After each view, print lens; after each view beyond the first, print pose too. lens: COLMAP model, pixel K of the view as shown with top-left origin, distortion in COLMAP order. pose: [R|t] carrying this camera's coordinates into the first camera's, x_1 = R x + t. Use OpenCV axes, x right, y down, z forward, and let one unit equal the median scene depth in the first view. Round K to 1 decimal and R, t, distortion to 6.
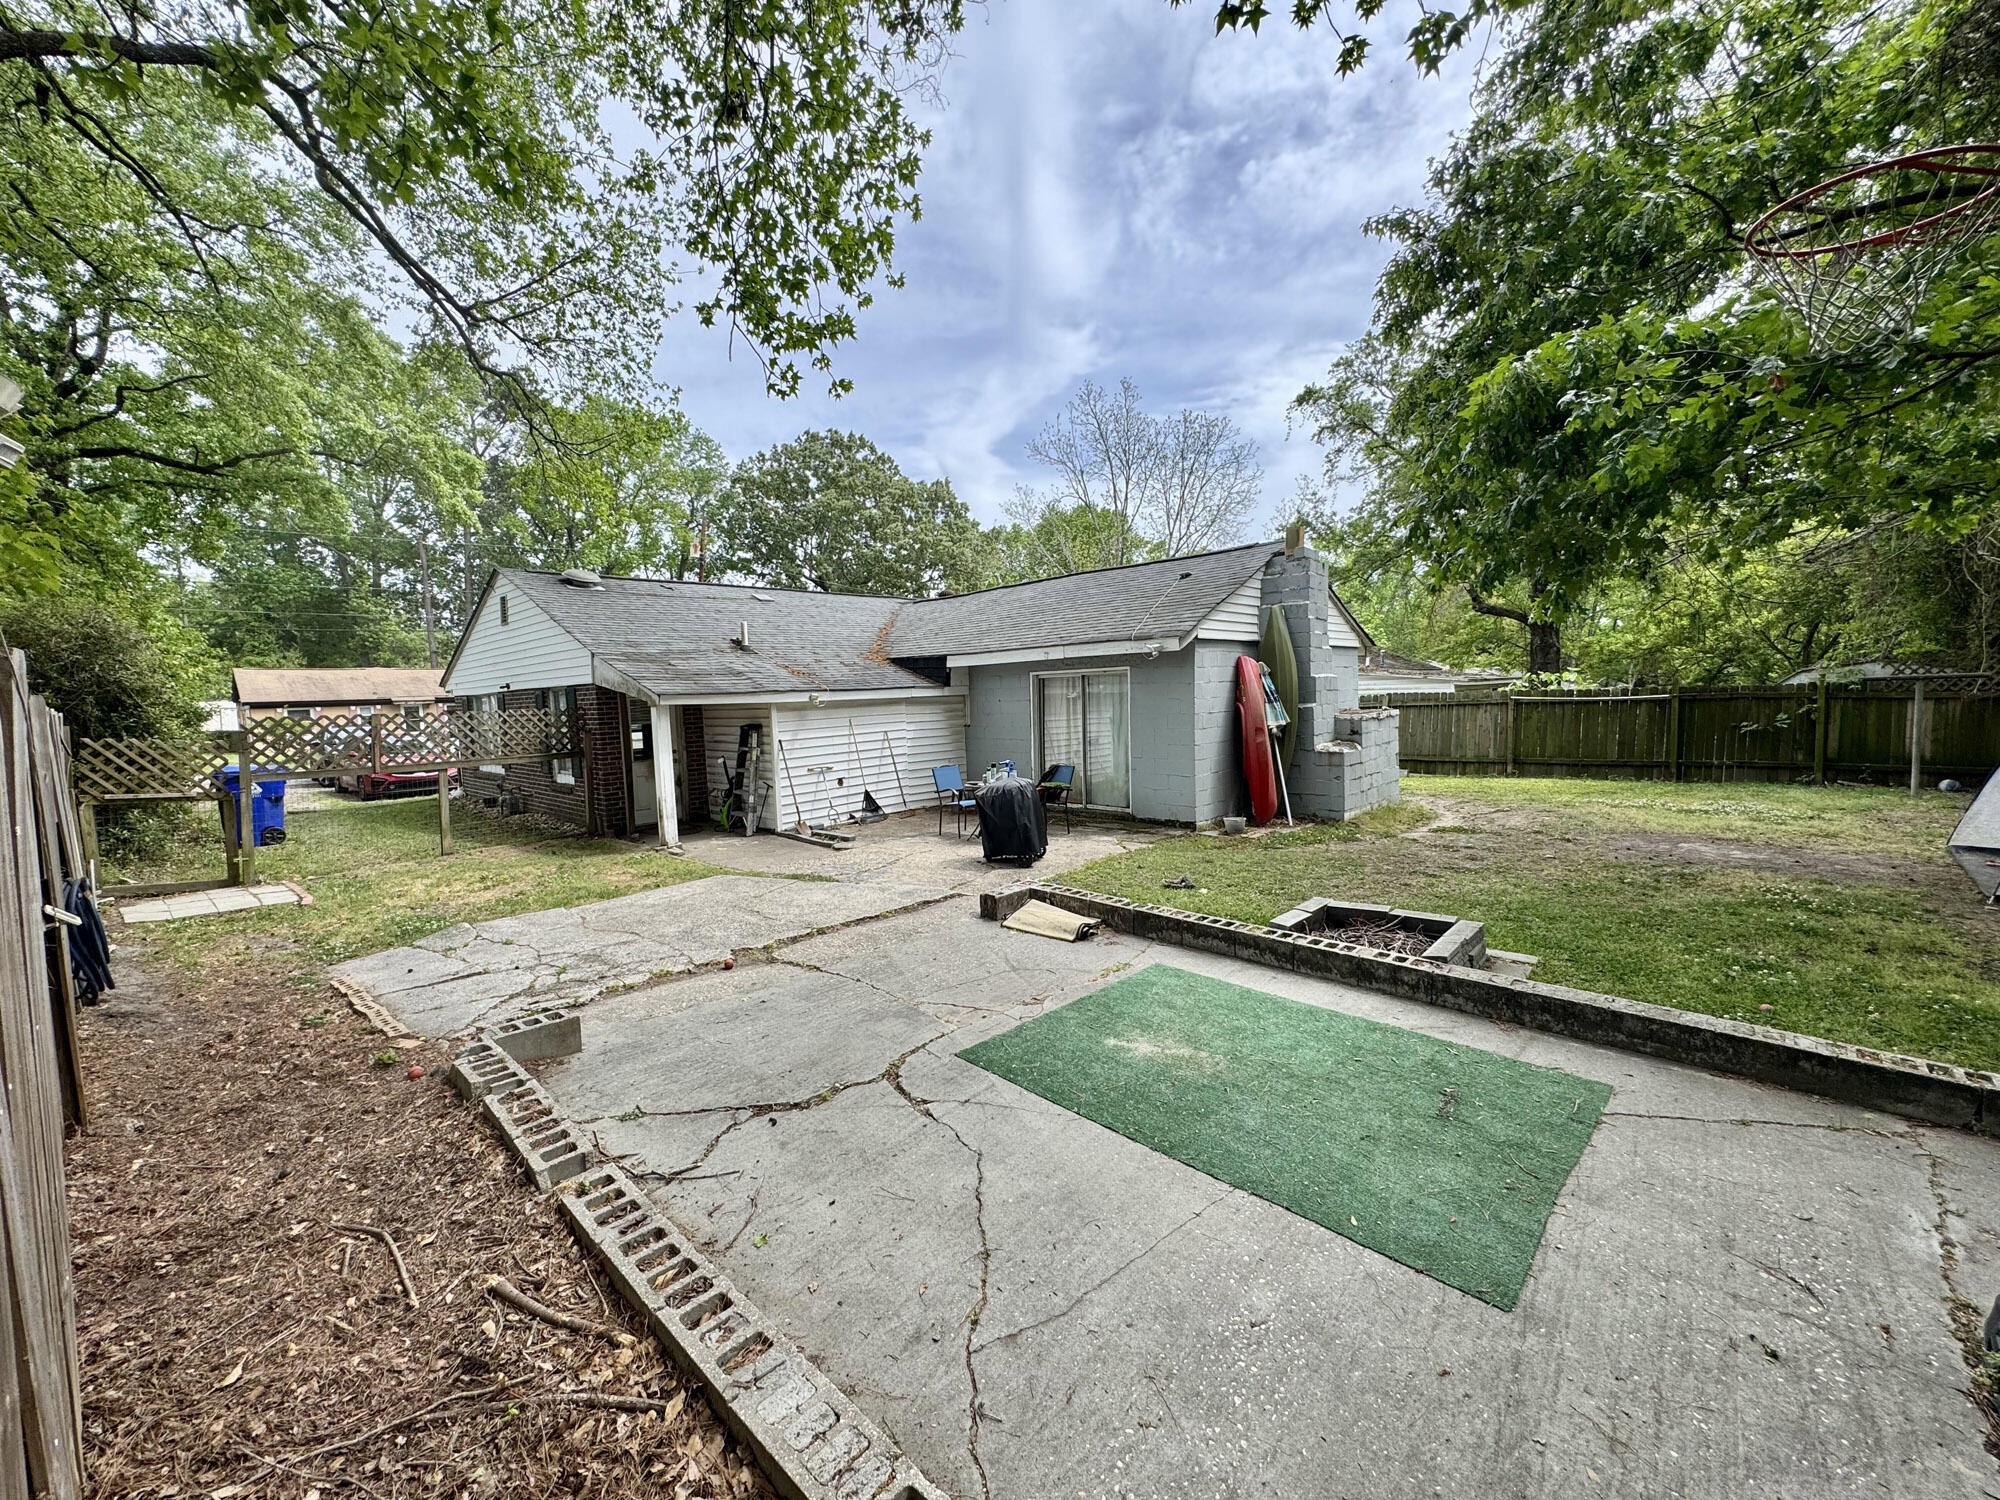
lens RADIAL K [[770.7, 0, 1000.0], [0, 770.7, 750.0], [0, 0, 1]] dist [-0.001147, -0.000315]
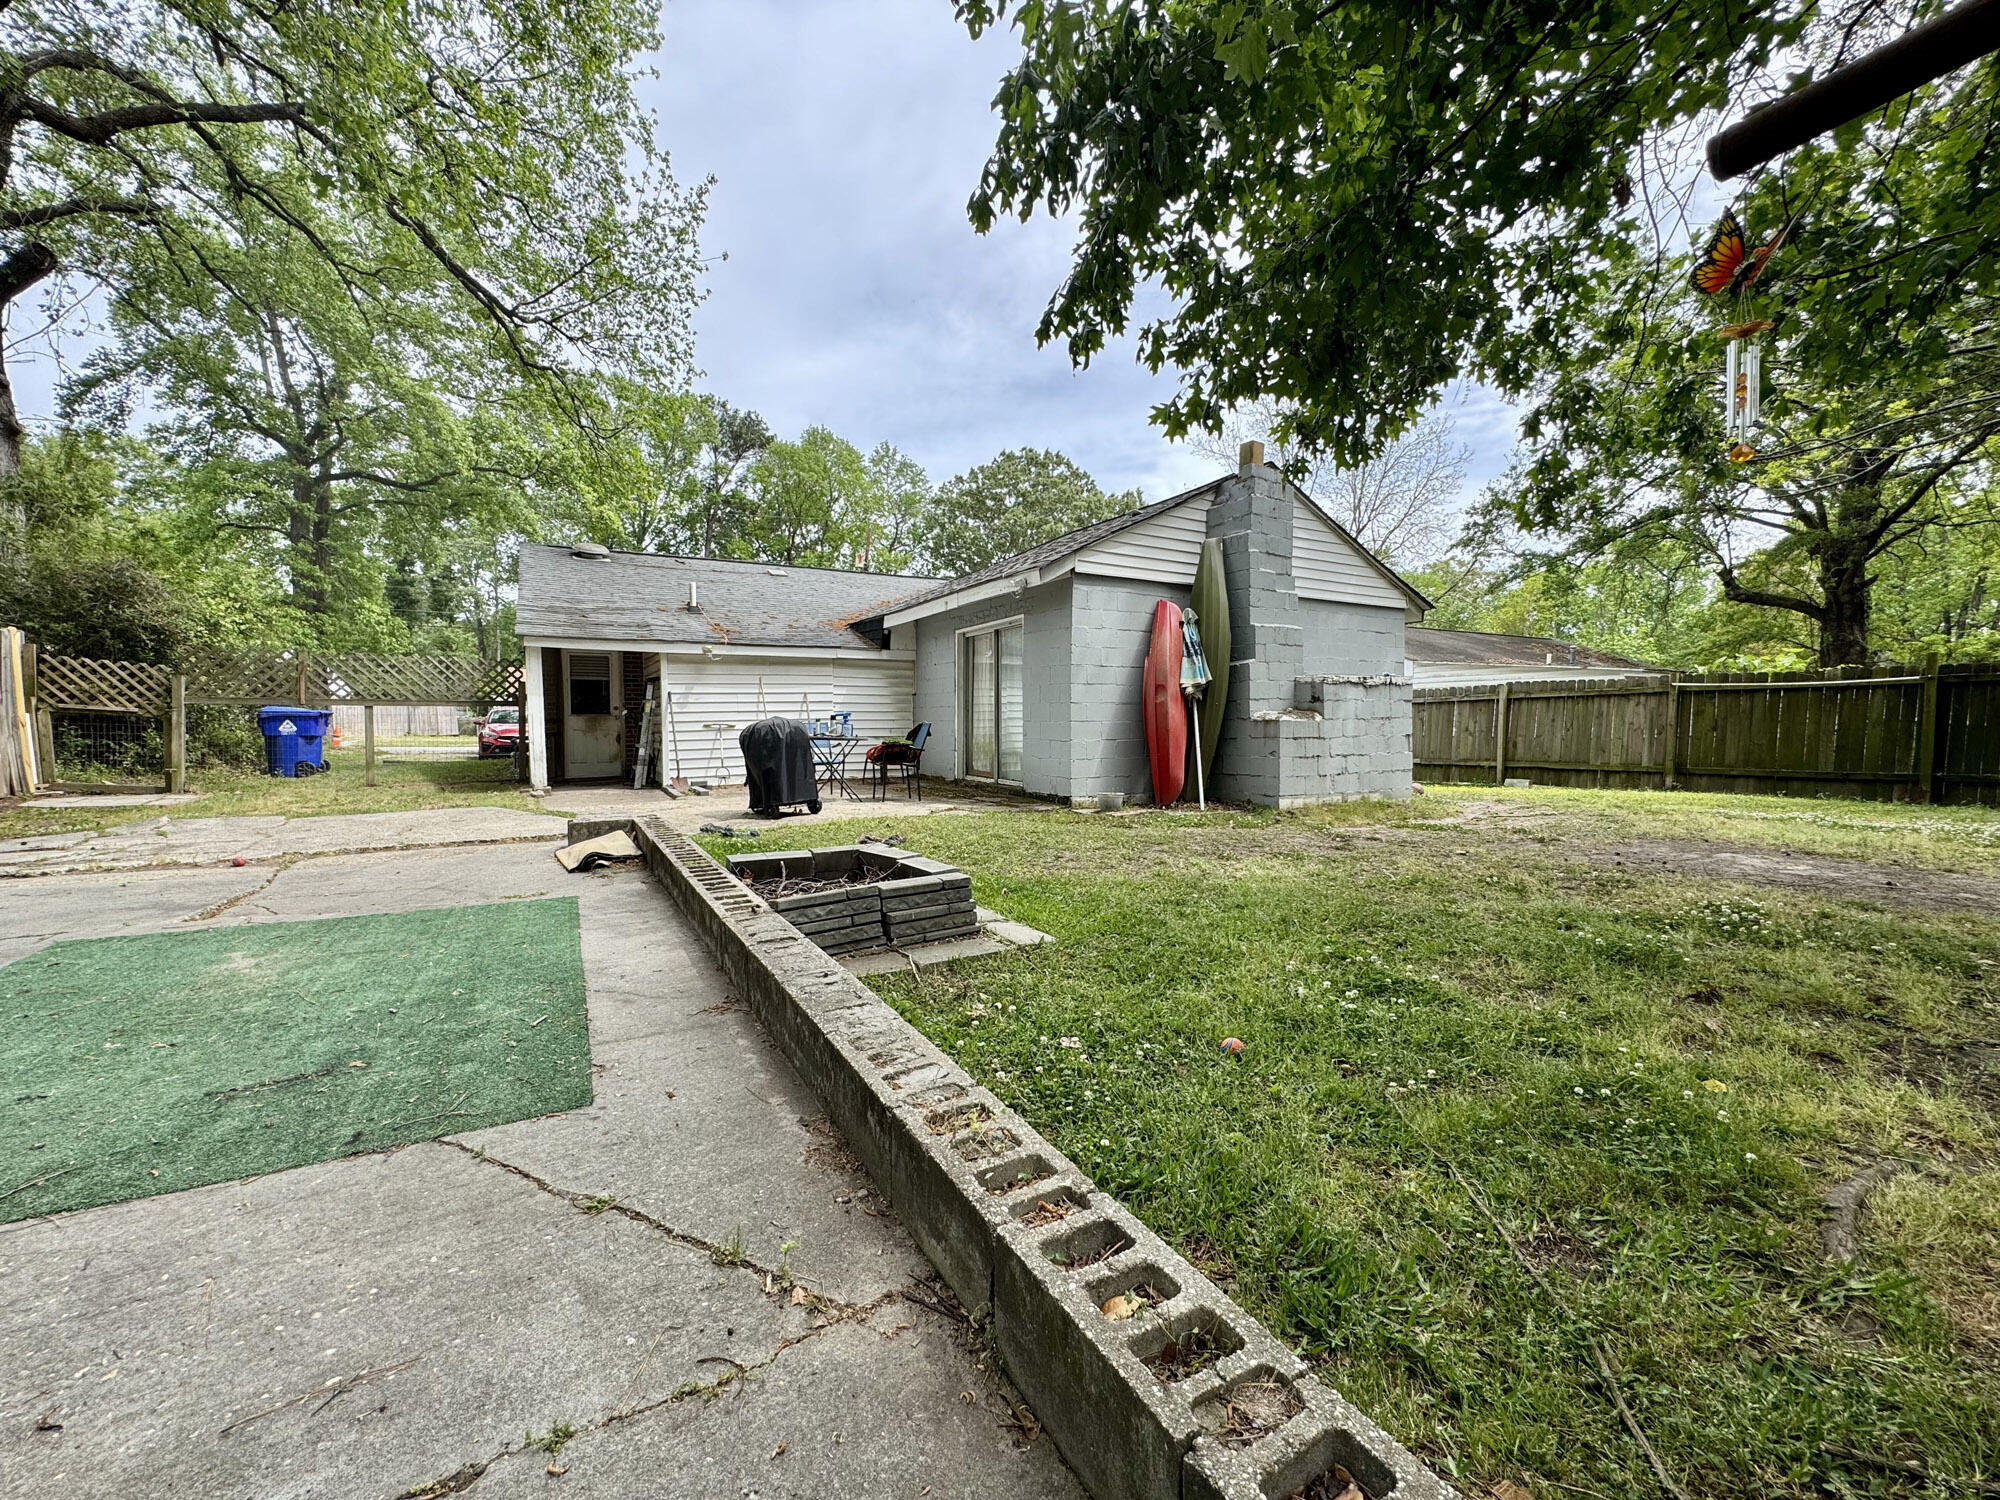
lens RADIAL K [[770.7, 0, 1000.0], [0, 770.7, 750.0], [0, 0, 1]] dist [-0.001147, -0.000315]
pose [[0.961020, 0.037894, -0.273870, 0.359908], [-0.045155, 0.998775, -0.020255, 0.056899], [0.272766, 0.031832, 0.961554, 0.166828]]
